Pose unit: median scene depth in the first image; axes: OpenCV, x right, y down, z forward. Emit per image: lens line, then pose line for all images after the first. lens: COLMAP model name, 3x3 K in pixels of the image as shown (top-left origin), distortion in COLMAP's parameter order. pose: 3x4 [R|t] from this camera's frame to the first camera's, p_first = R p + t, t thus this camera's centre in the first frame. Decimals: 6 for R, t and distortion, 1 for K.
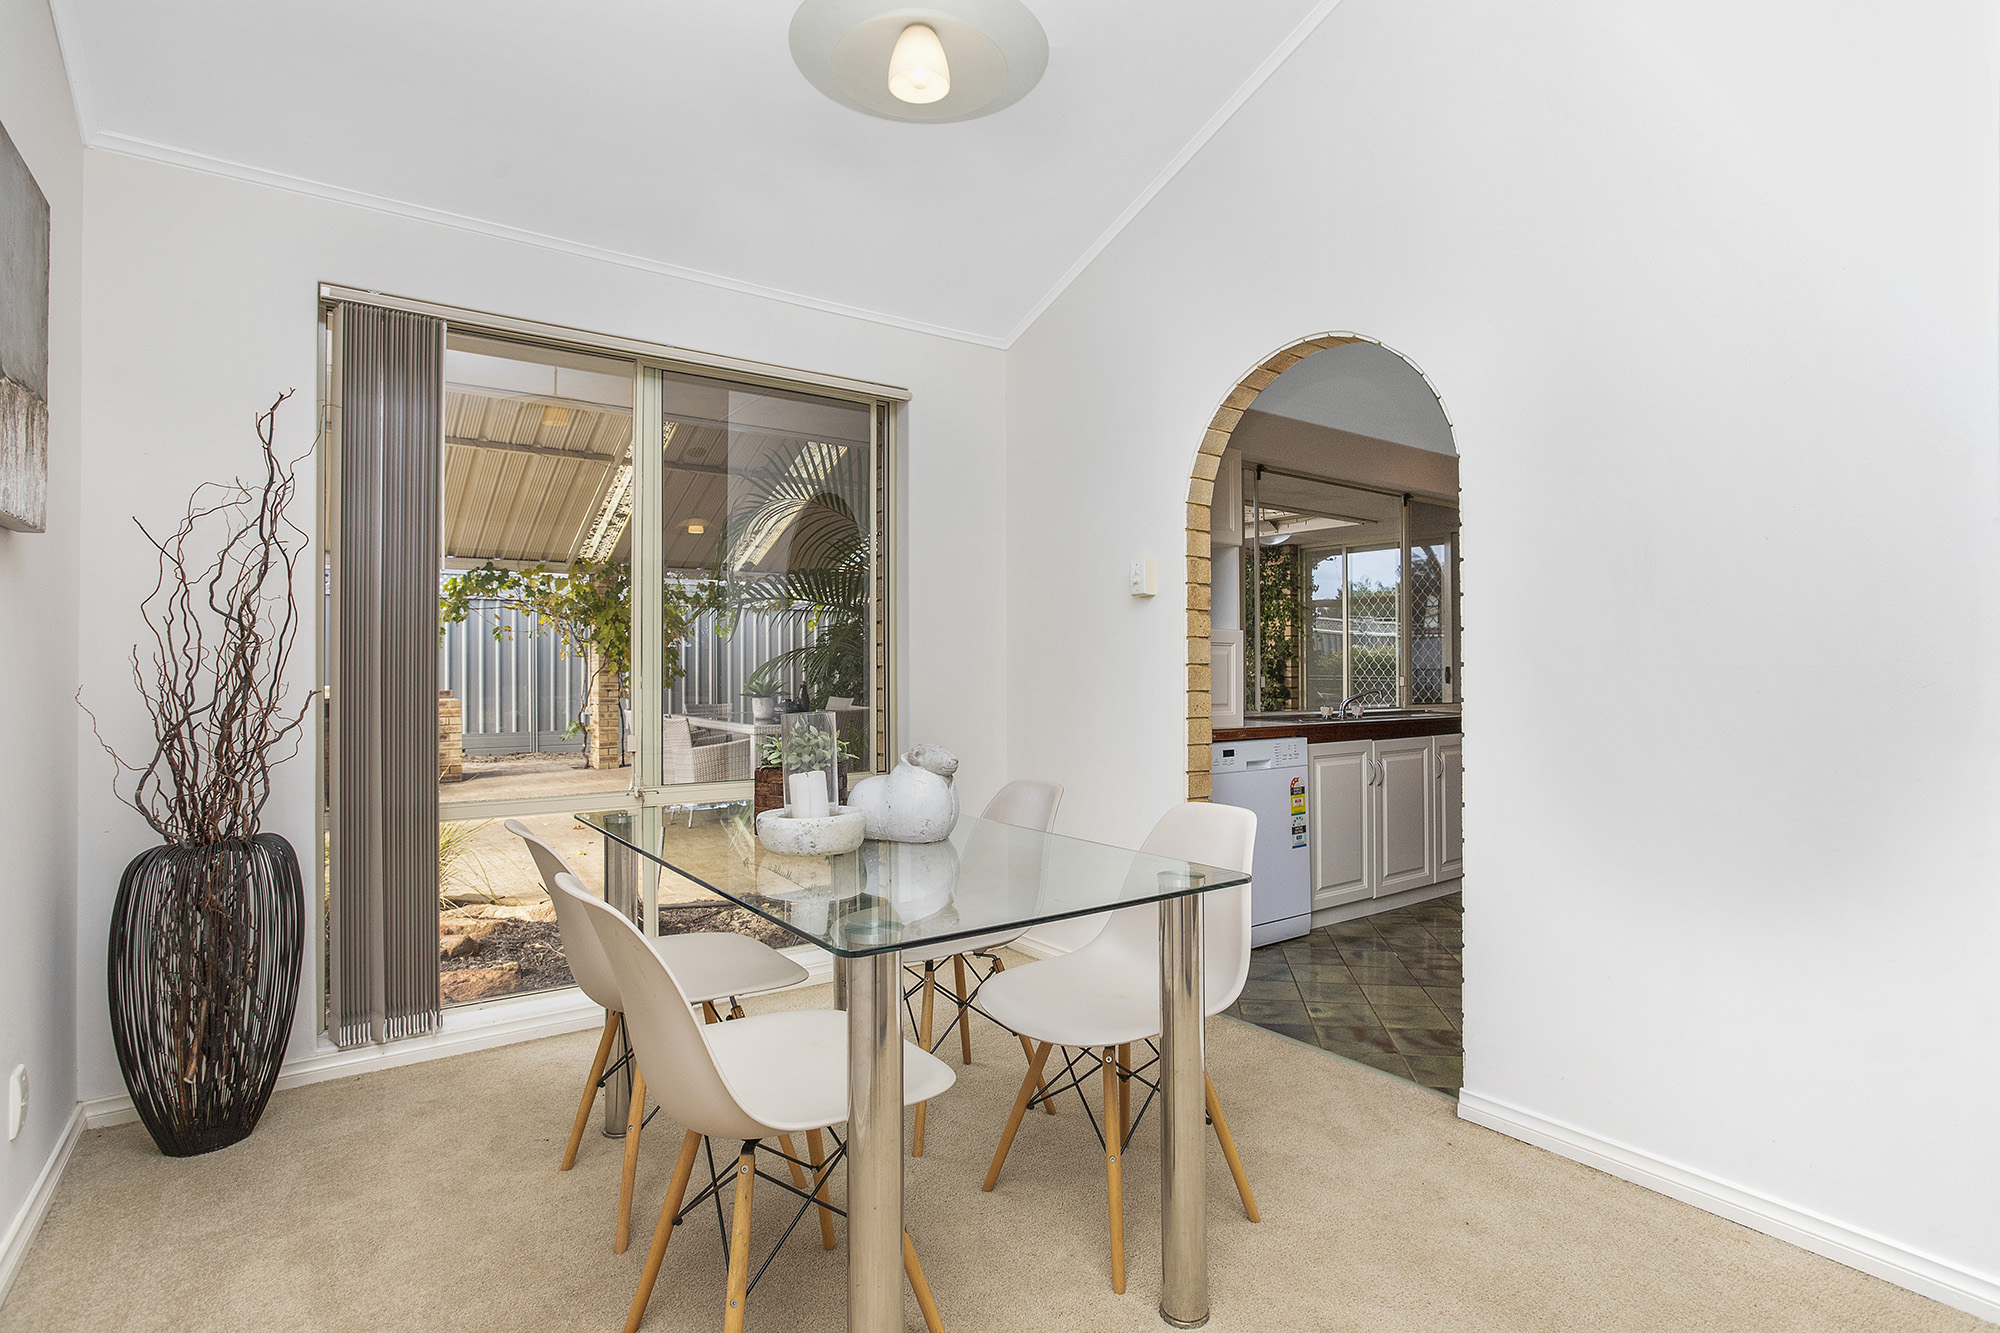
lens RADIAL K [[968.9, 0, 1005.8], [0, 968.9, 646.4], [0, 0, 1]] dist [-0.055689, 0.030495]
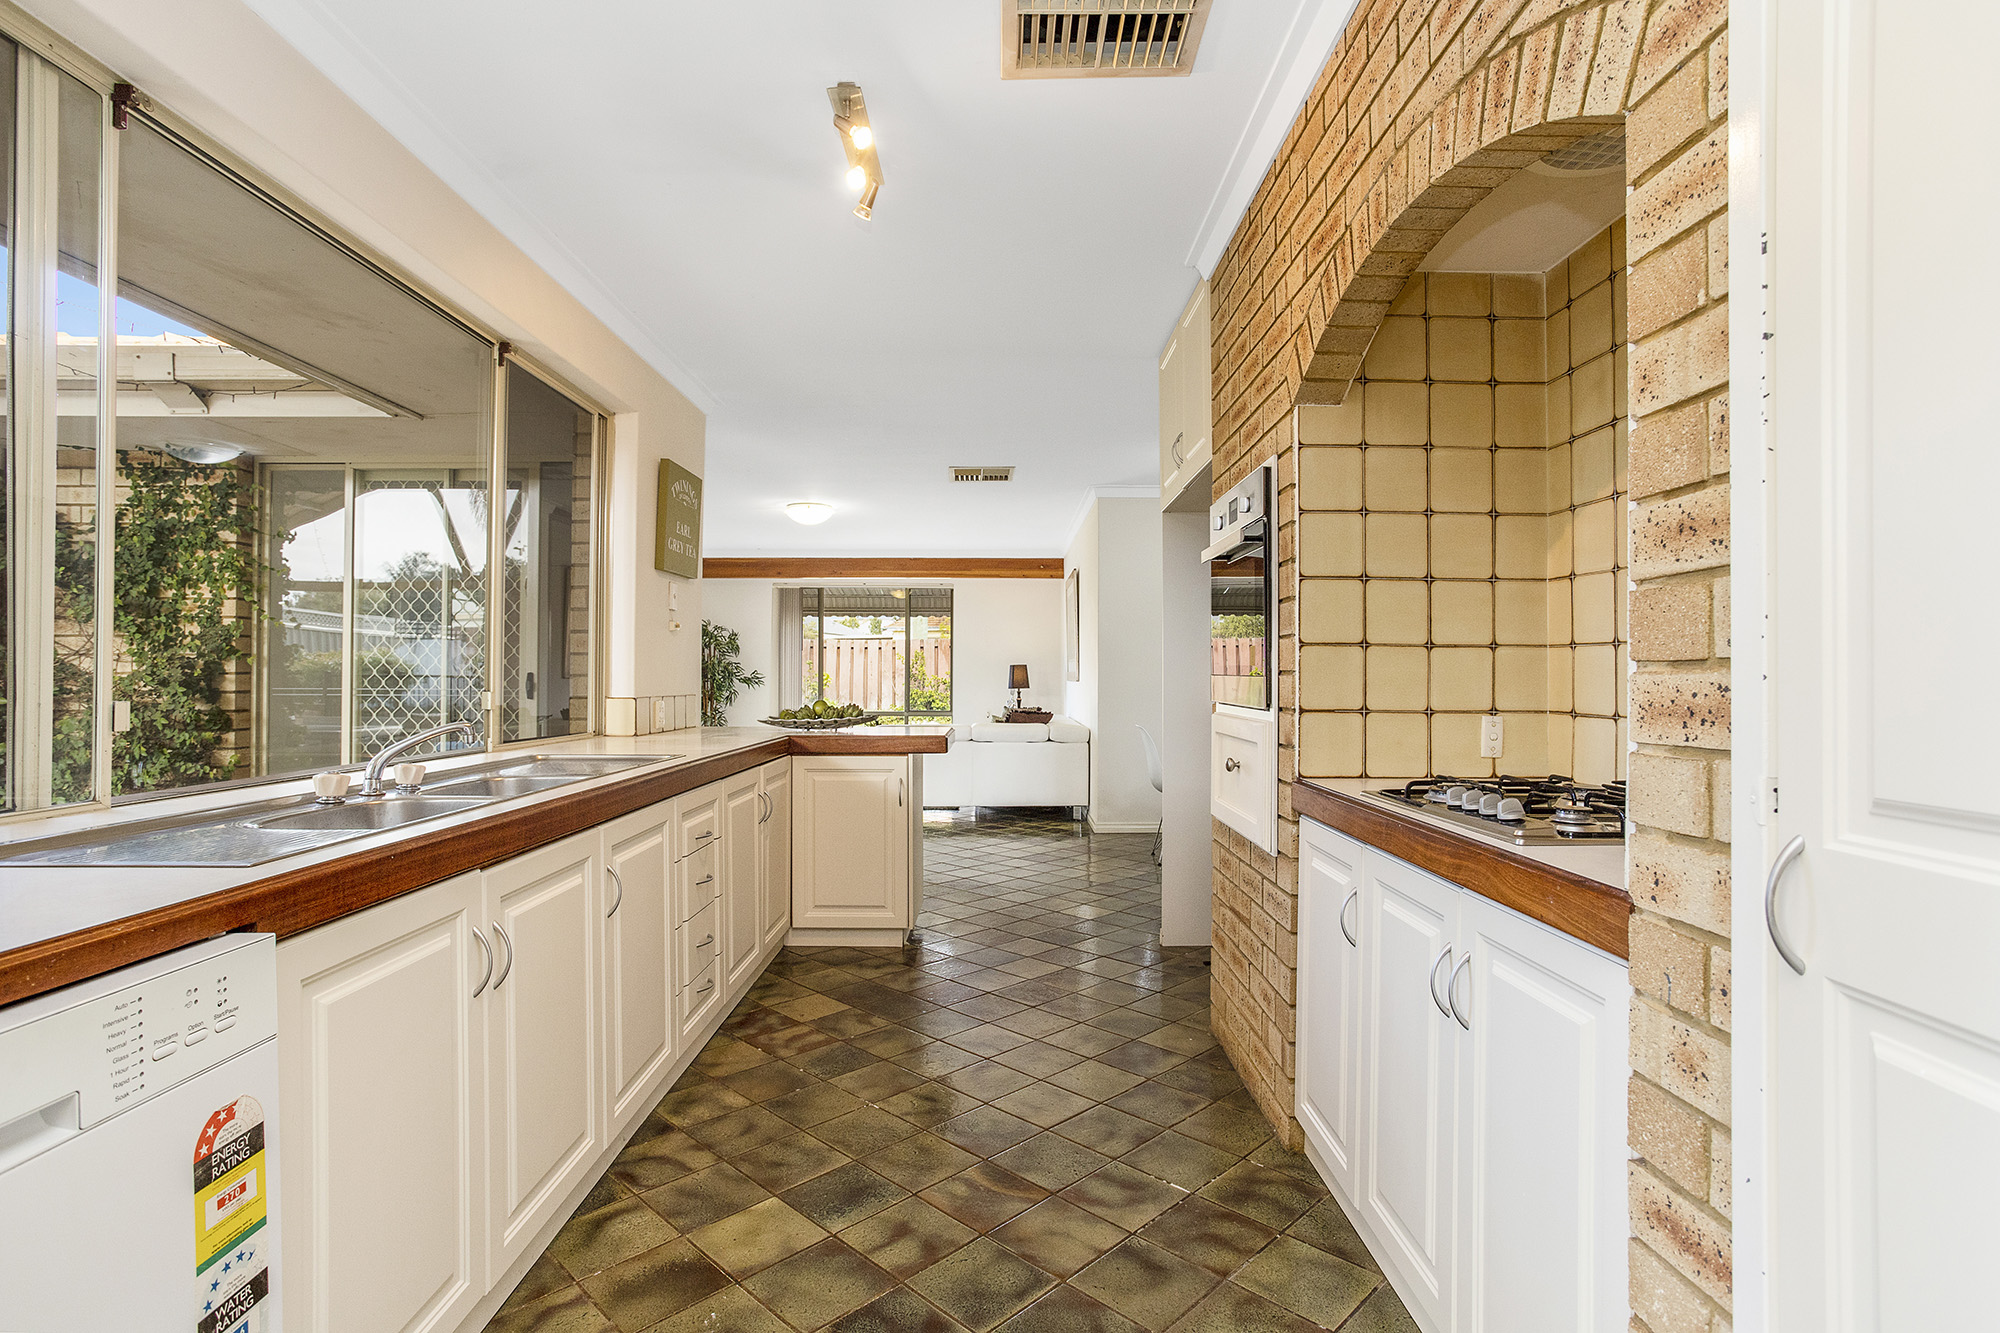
lens RADIAL K [[968.9, 0, 1005.8], [0, 968.9, 646.4], [0, 0, 1]] dist [-0.055689, 0.030495]
pose [[0.568809, 0.017415, 0.822285, 0.100556], [-0.012418, 0.999844, -0.012585, 0.007178], [-0.822376, -0.003052, 0.568937, 0.327092]]
